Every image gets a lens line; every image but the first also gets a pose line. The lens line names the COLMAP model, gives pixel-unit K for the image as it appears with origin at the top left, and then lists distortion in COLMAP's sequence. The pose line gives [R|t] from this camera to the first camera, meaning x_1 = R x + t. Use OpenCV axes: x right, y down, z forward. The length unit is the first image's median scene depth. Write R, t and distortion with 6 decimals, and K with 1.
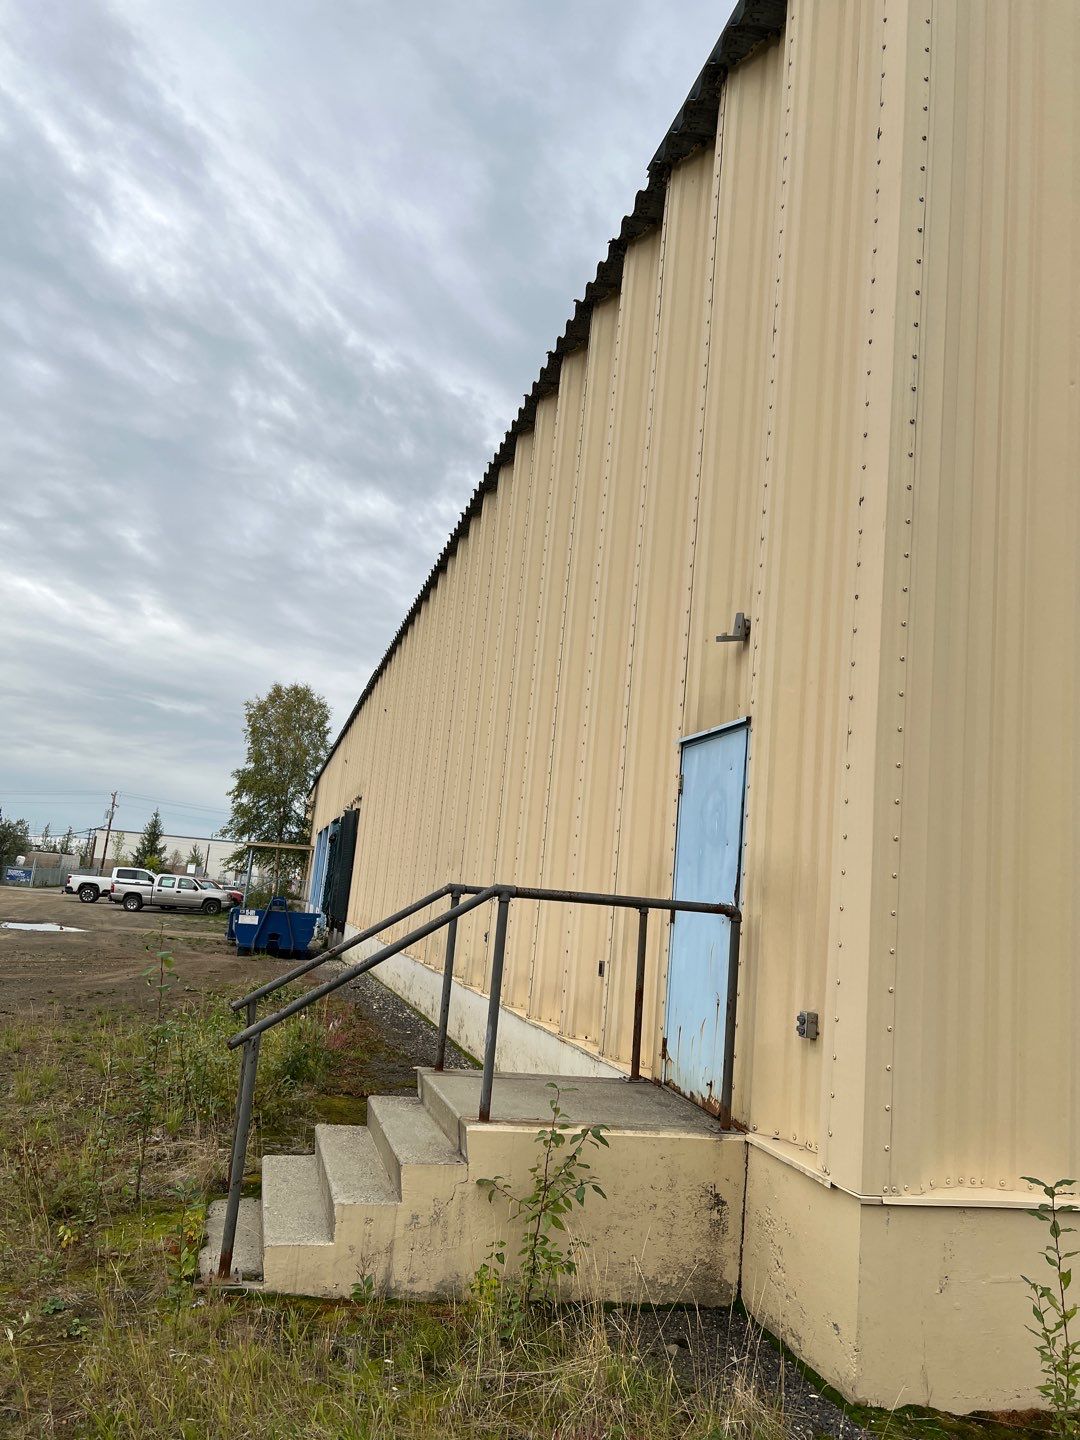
lens RADIAL K [[1073.5, 0, 540.0], [0, 1073.5, 720.0], [0, 0, 1]] dist [0.052572, -0.000169]
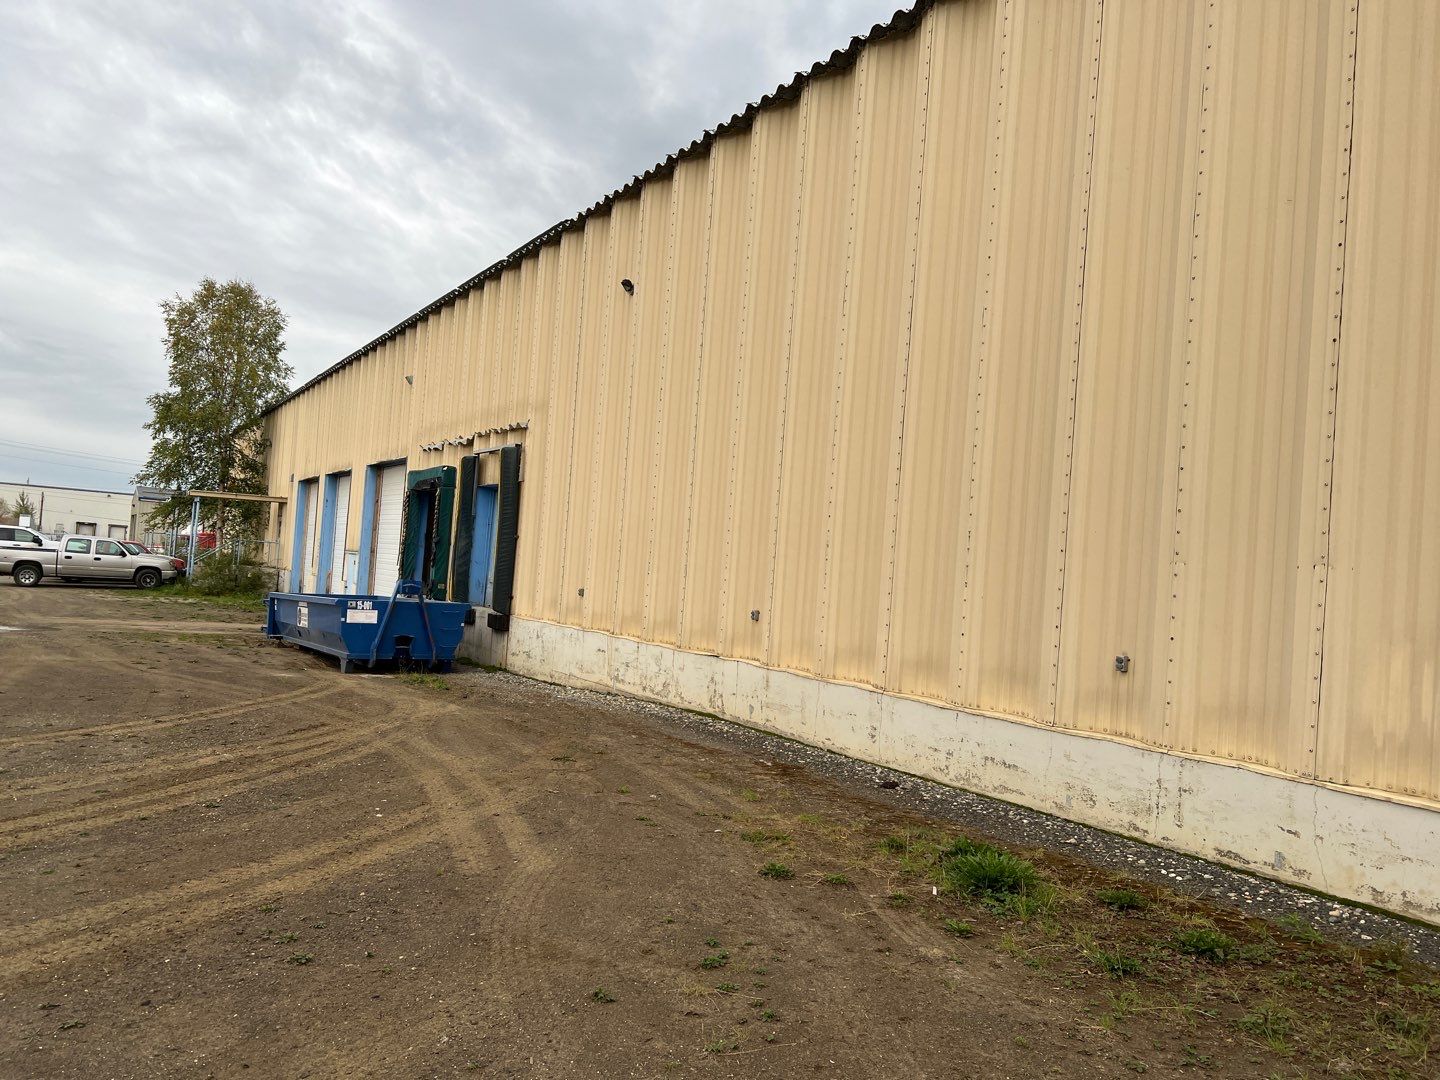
lens RADIAL K [[1065.2, 0, 720.0], [0, 1065.2, 540.0], [0, 0, 1]] dist [-0.011021, -0.011618]
pose [[0.956332, -0.014701, 0.291912, -0.121688], [-0.032152, 0.987382, 0.155057, 0.018854], [-0.290509, -0.157672, 0.943793, 0.176981]]
